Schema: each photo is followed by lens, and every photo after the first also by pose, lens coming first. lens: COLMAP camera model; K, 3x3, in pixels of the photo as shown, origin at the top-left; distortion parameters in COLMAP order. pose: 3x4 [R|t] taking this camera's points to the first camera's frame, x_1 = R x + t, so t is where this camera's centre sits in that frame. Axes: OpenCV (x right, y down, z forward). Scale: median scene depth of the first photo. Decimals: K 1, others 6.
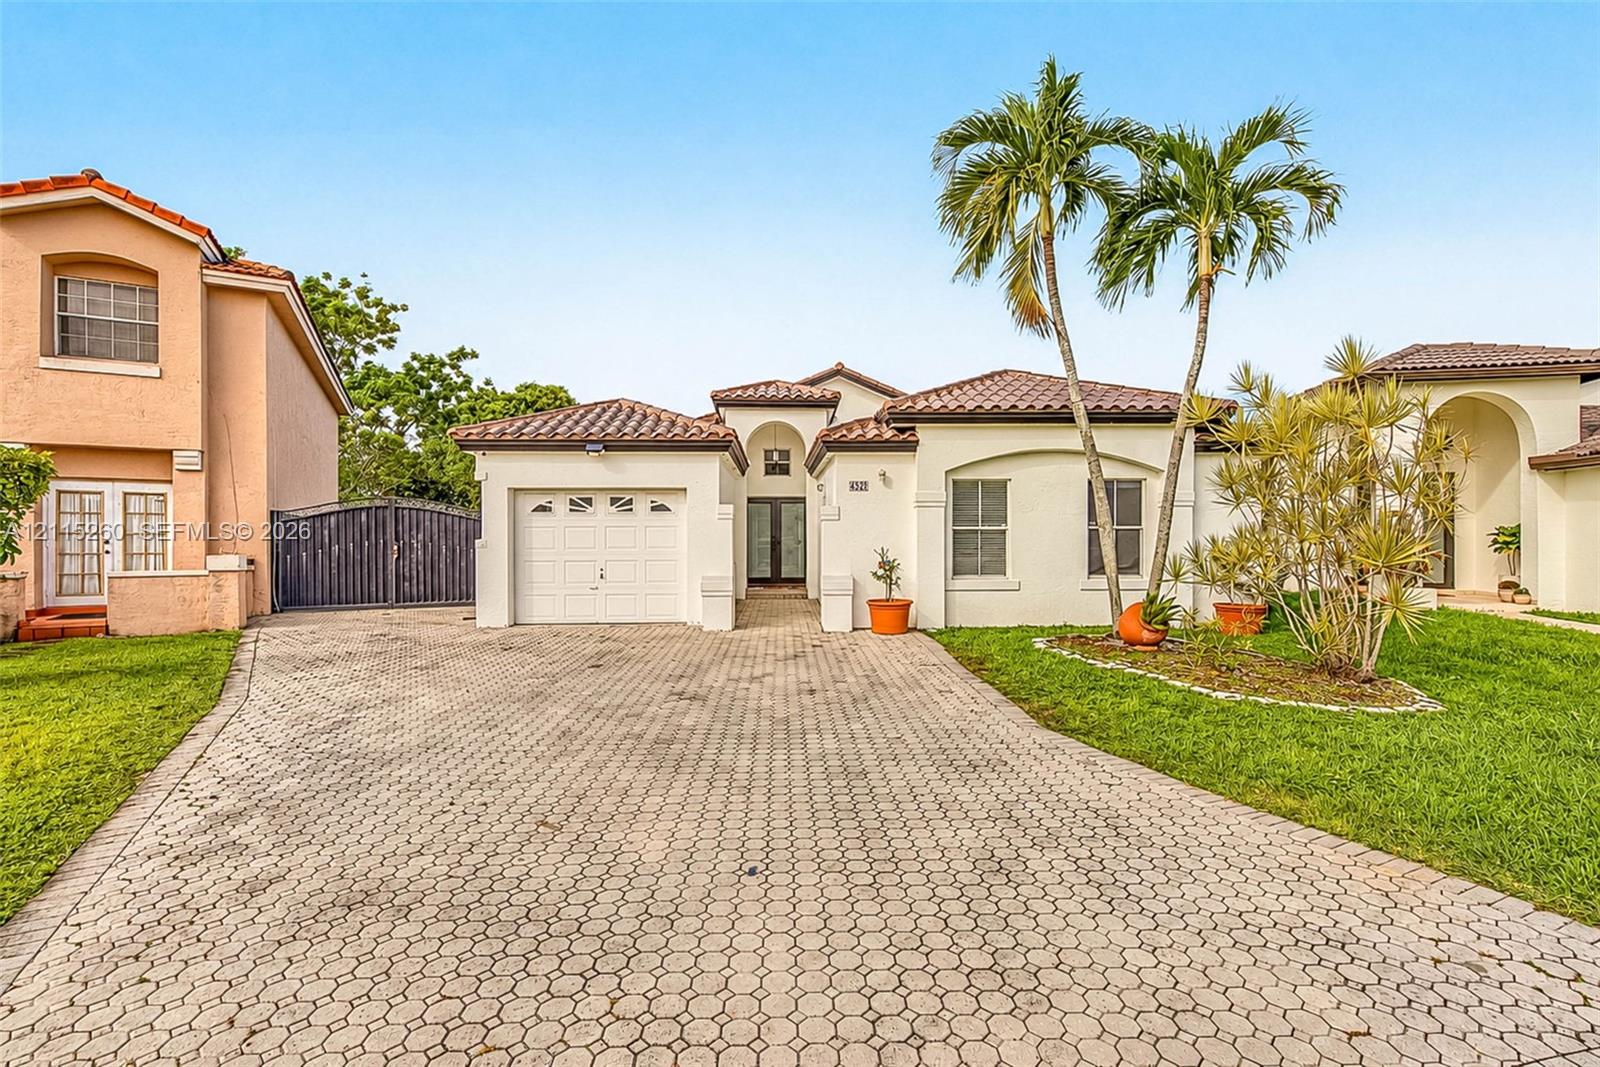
lens RADIAL K [[729.7, 0, 794.4], [0, 729.7, 538.4], [0, 0, 1]] dist [0.000304, 0.001434]
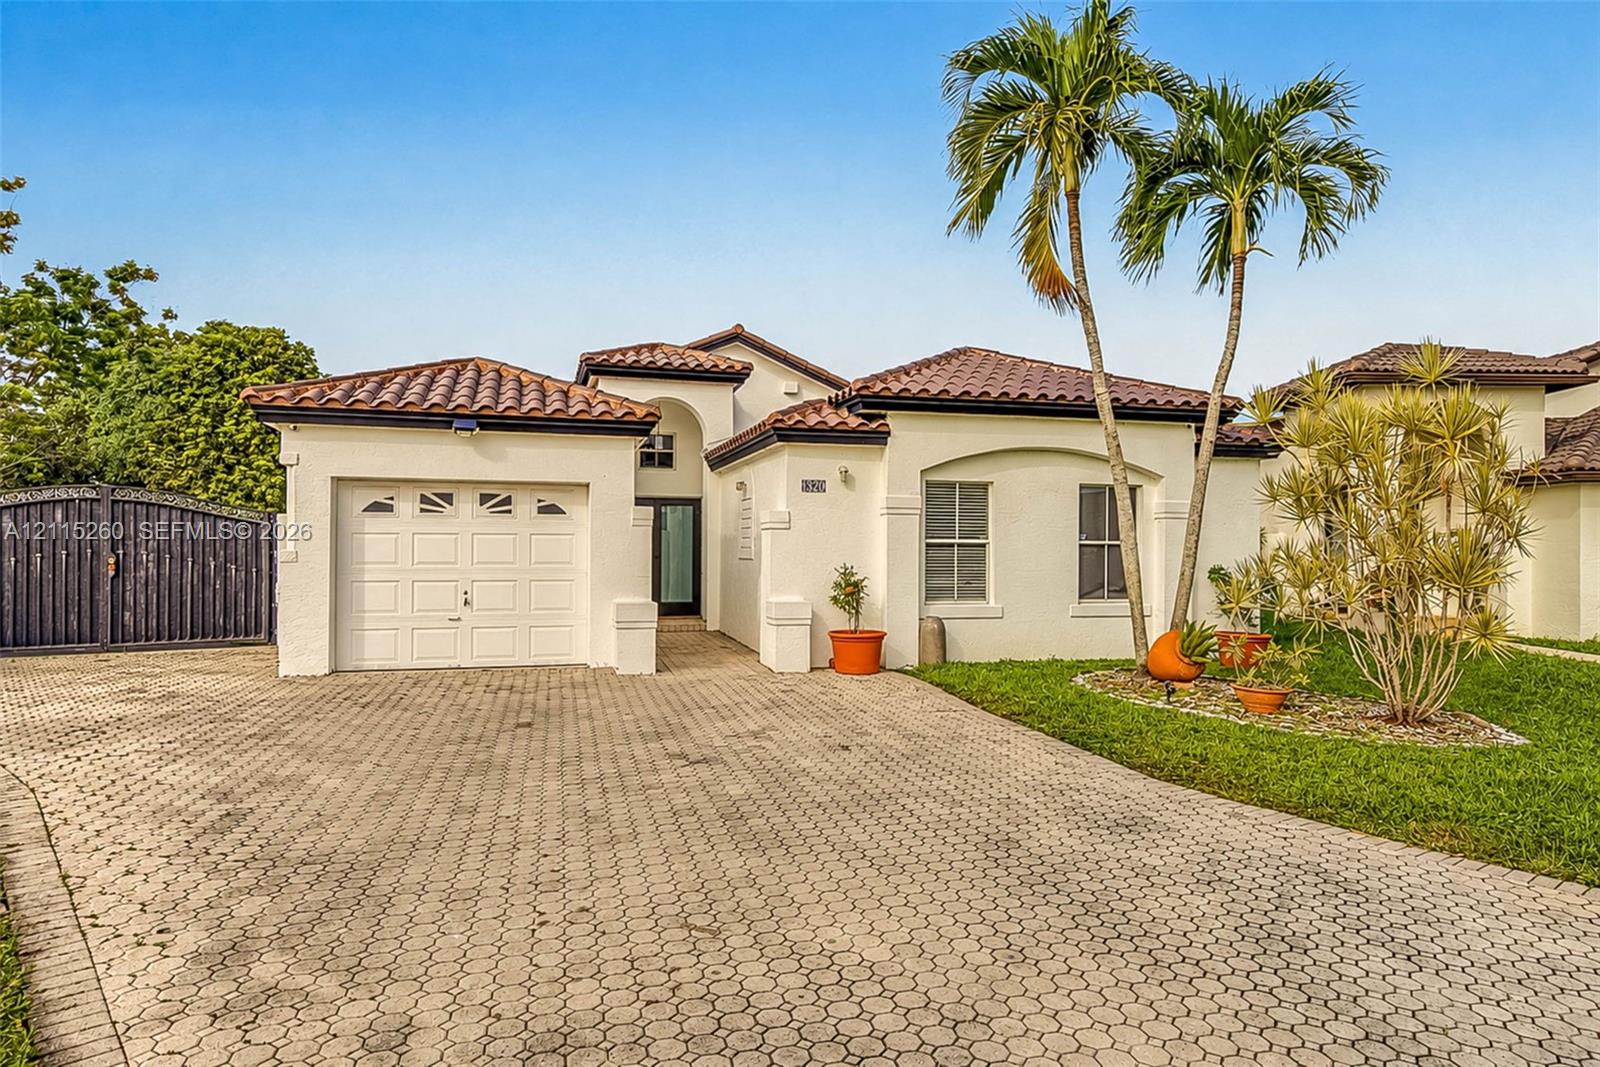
lens RADIAL K [[956.7, 0, 802.1], [0, 956.7, 549.3], [0, 0, 1]] dist [0.014038, -0.003313]
pose [[0.975087, 0.009283, 0.221628, -0.156025], [-0.008634, 0.999955, -0.003899, 0.000168], [-0.221655, 0.001888, 0.975123, 0.000476]]
